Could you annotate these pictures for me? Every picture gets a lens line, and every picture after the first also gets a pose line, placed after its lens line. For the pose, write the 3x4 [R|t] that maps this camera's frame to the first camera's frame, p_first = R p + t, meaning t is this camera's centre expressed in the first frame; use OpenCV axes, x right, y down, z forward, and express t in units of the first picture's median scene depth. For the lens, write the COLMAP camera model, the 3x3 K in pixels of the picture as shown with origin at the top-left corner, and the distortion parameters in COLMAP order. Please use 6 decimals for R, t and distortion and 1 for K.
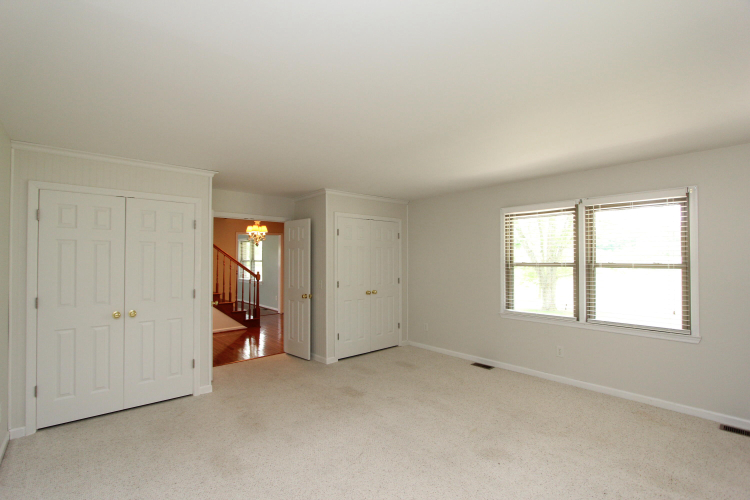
lens RADIAL K [[341.8, 0, 374.5], [0, 341.8, 254.1], [0, 0, 1]] dist [-0.014373, -0.000063]
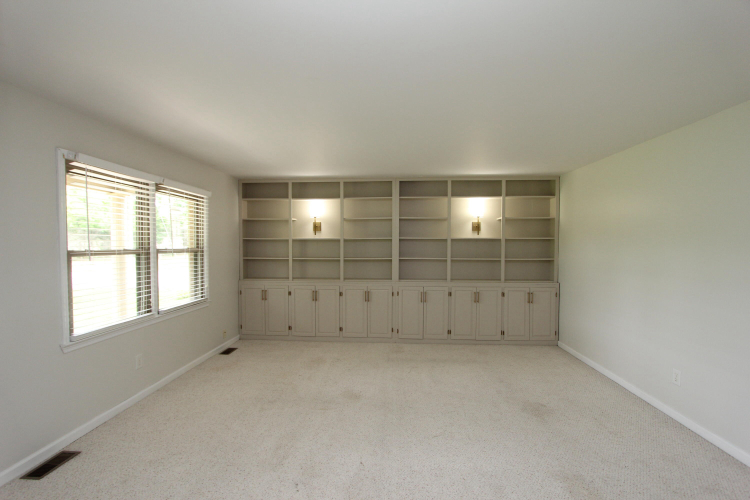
lens RADIAL K [[341.8, 0, 371.2], [0, 341.8, 253.1], [0, 0, 1]] dist [-0.014373, -0.000063]
pose [[-0.711369, -0.017505, 0.702601, -0.400946], [-0.013960, 0.999844, 0.010777, 0.018741], [-0.702680, -0.002142, -0.711503, 1.225546]]
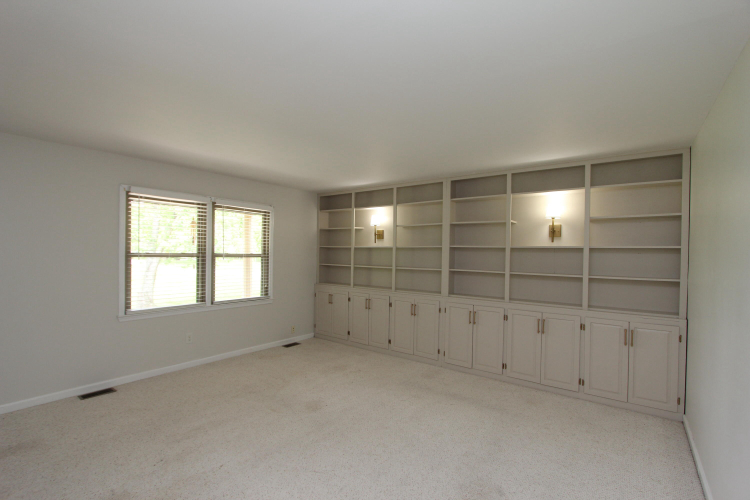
lens RADIAL K [[341.8, 0, 375.0], [0, 341.8, 254.5], [0, 0, 1]] dist [-0.014373, -0.000063]
pose [[-0.207827, -0.006878, 0.978141, -0.614998], [-0.035256, 0.999378, -0.000464, 0.010371], [-0.977530, -0.034582, -0.207941, 0.690735]]
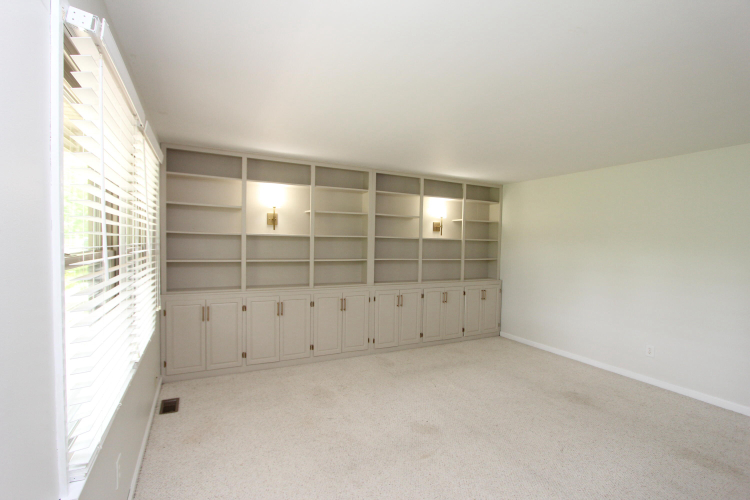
lens RADIAL K [[341.8, 0, 368.1], [0, 341.8, 256.3], [0, 0, 1]] dist [-0.014373, -0.000063]
pose [[-0.967067, -0.022753, 0.253503, 0.173212], [-0.019650, 0.999698, 0.014767, 0.024016], [-0.253762, 0.009299, -0.967222, 1.354897]]
